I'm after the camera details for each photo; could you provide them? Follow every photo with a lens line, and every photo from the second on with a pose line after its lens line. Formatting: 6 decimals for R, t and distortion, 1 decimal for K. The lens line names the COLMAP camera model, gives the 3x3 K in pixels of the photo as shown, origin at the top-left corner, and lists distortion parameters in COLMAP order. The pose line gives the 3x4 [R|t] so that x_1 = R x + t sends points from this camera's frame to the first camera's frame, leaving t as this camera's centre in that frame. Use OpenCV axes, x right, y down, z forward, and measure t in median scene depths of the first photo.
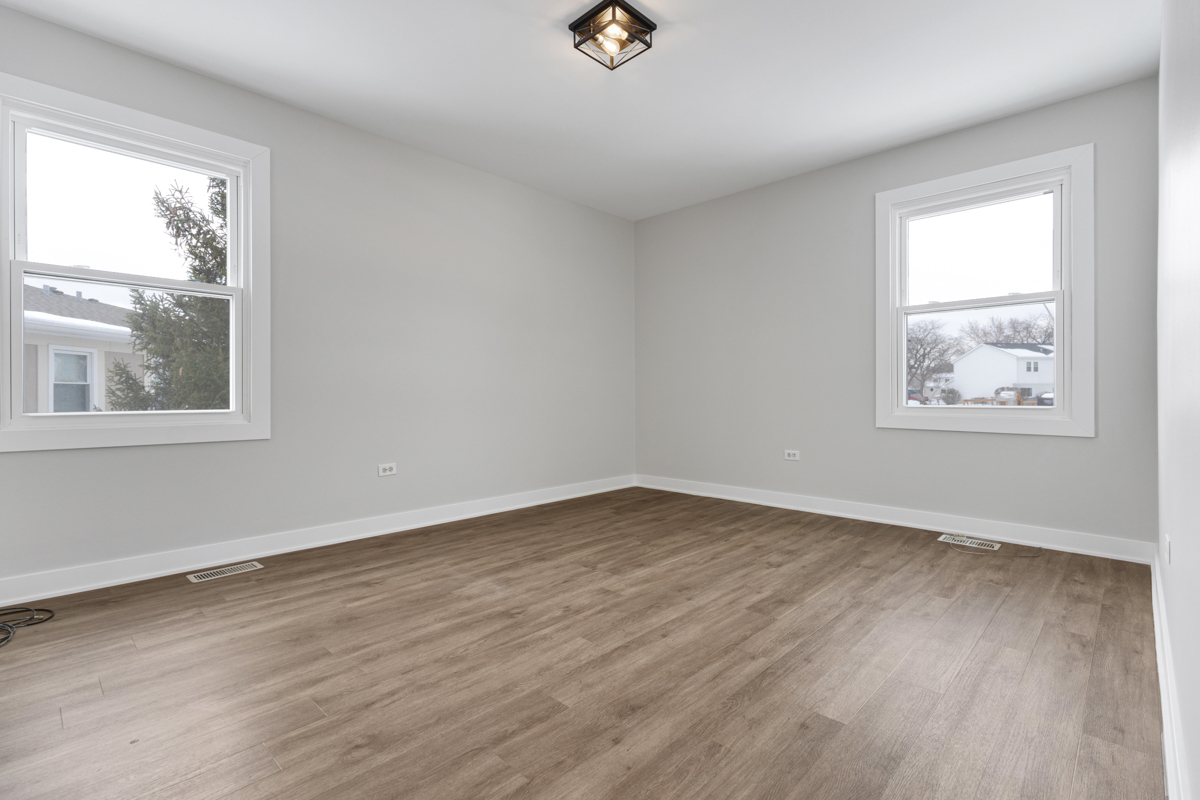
lens RADIAL K [[563.8, 0, 596.1], [0, 563.8, 400.5], [0, 0, 1]] dist [0.005883, 0.000673]
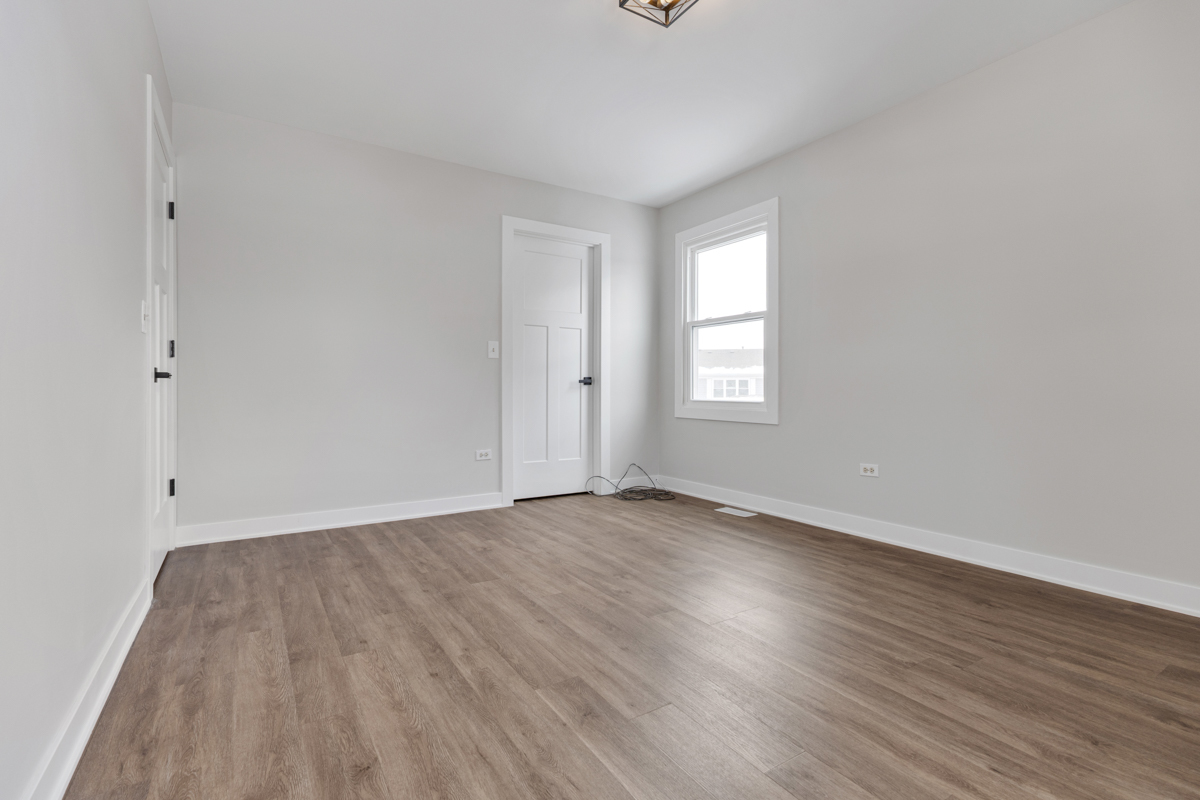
lens RADIAL K [[563.8, 0, 598.7], [0, 563.8, 393.5], [0, 0, 1]] dist [0.005883, 0.000673]
pose [[-0.248283, 0.010389, -0.968632, 1.105145], [-0.010899, 0.999849, 0.013517, -0.020785], [0.968626, 0.013913, -0.248133, 1.360706]]
